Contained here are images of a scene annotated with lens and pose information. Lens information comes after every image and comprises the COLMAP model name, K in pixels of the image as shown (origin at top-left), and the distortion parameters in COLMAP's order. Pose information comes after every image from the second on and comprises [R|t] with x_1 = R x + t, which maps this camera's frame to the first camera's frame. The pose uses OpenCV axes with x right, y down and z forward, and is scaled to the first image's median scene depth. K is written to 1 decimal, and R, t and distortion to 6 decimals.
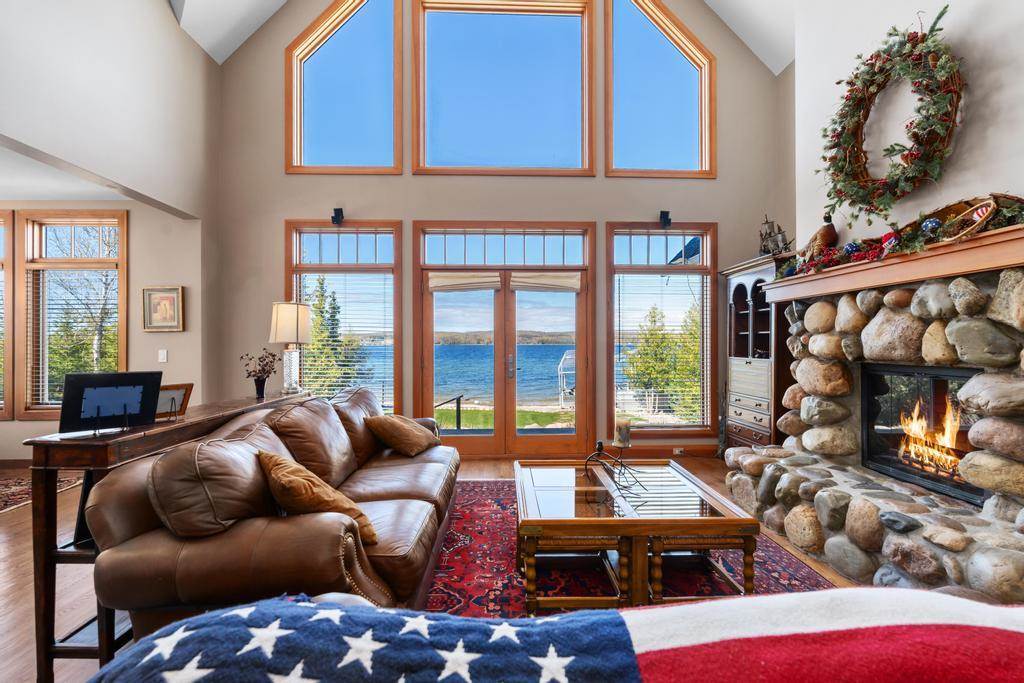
lens RADIAL K [[463.7, 0, 512.0], [0, 463.7, 341.5], [0, 0, 1]] dist [-0.001670, 0.000016]
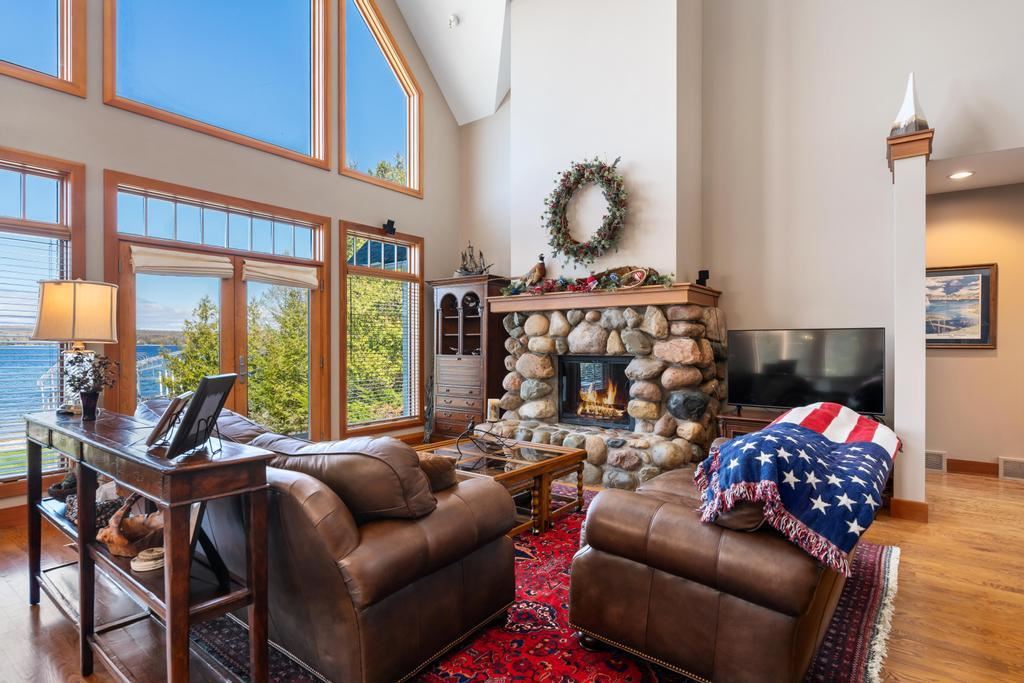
lens RADIAL K [[525.8, 0, 512.0], [0, 525.8, 341.5], [0, 0, 1]] dist [0.004444, 0.000918]
pose [[0.633200, 0.003721, 0.773979, -0.679610], [-0.002956, 0.999993, -0.002389, 0.003353], [-0.773982, -0.000775, 0.633207, 0.014675]]
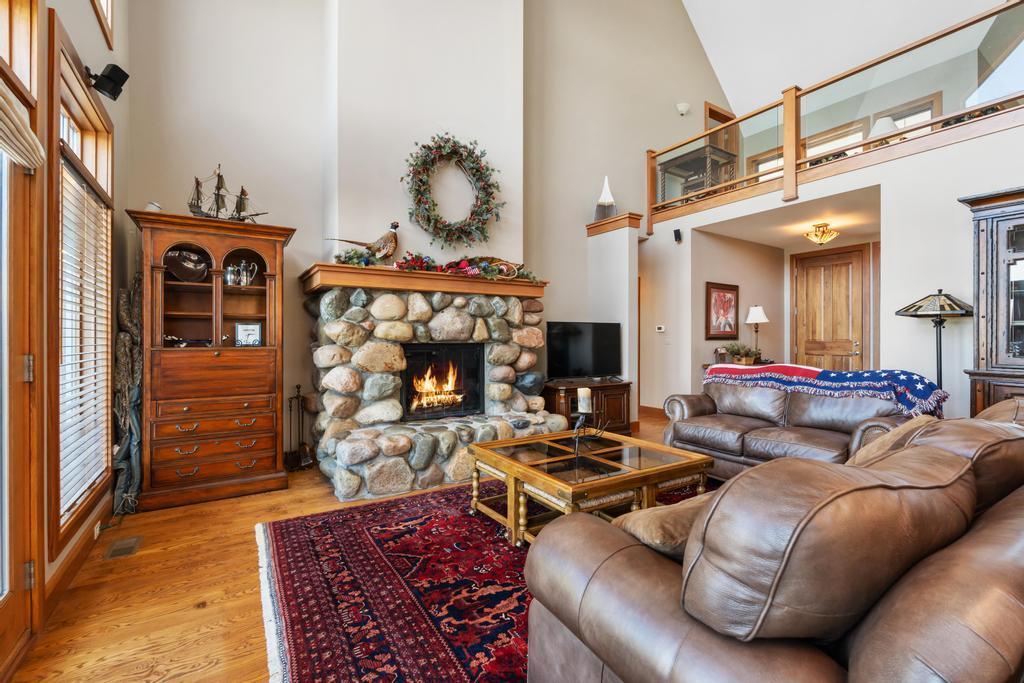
lens RADIAL K [[450.1, 0, 512.0], [0, 450.1, 341.5], [0, 0, 1]] dist [-0.001080, -0.000020]
pose [[-0.516976, -0.001207, 0.855999, -0.499909], [-0.000260, 0.999999, 0.001253, 0.035130], [-0.856000, 0.000425, -0.516976, 1.359887]]
